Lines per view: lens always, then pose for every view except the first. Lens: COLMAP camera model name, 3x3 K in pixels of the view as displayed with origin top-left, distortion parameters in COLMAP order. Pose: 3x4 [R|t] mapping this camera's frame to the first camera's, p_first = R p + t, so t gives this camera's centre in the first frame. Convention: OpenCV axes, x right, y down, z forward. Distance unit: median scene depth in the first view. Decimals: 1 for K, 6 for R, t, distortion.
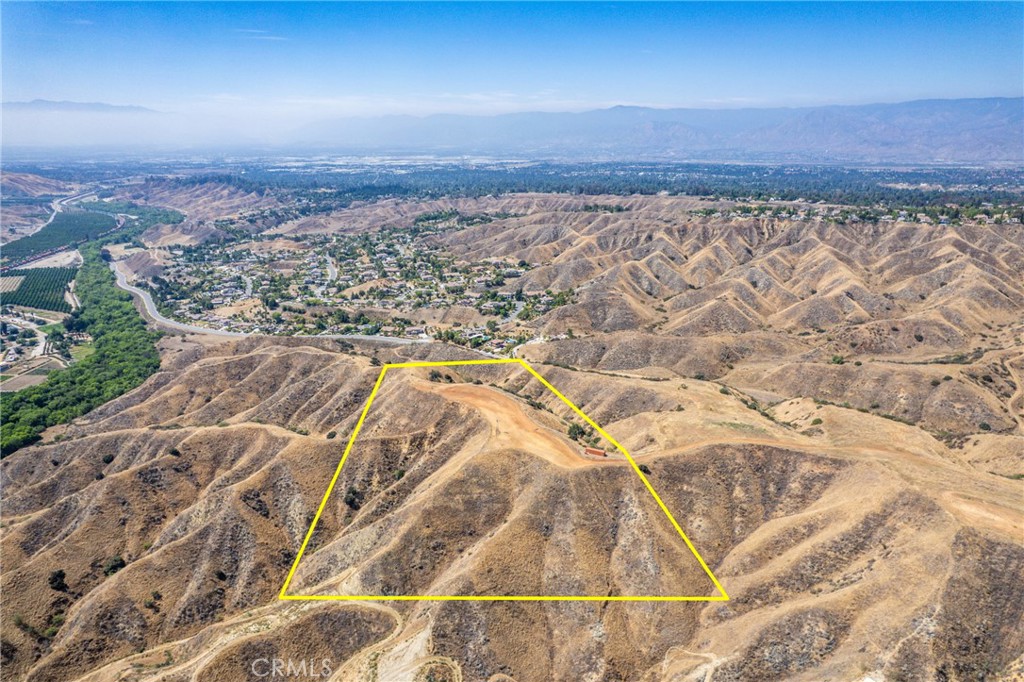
lens RADIAL K [[656.0, 0, 515.9], [0, 656.0, 345.0], [0, 0, 1]] dist [-0.075398, 0.068961]
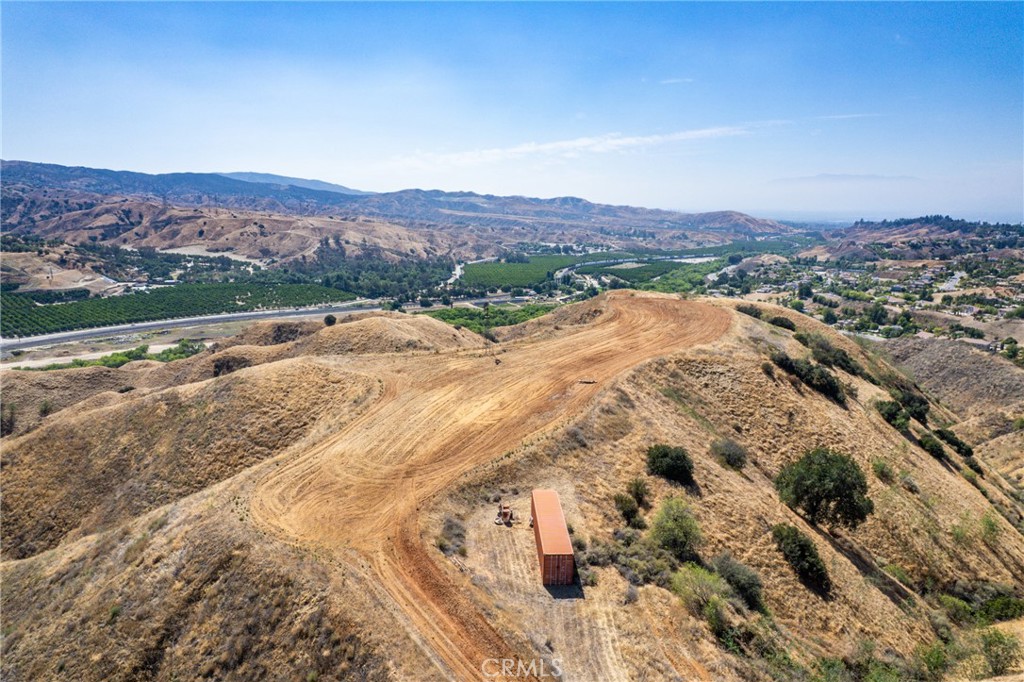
lens RADIAL K [[656.0, 0, 516.8], [0, 656.0, 345.5], [0, 0, 1]] dist [-0.075398, 0.068961]
pose [[0.503066, 0.180164, -0.845261, 0.090598], [-0.266324, 0.962752, 0.046701, 0.047128], [0.822190, 0.201619, 0.532310, 0.358314]]
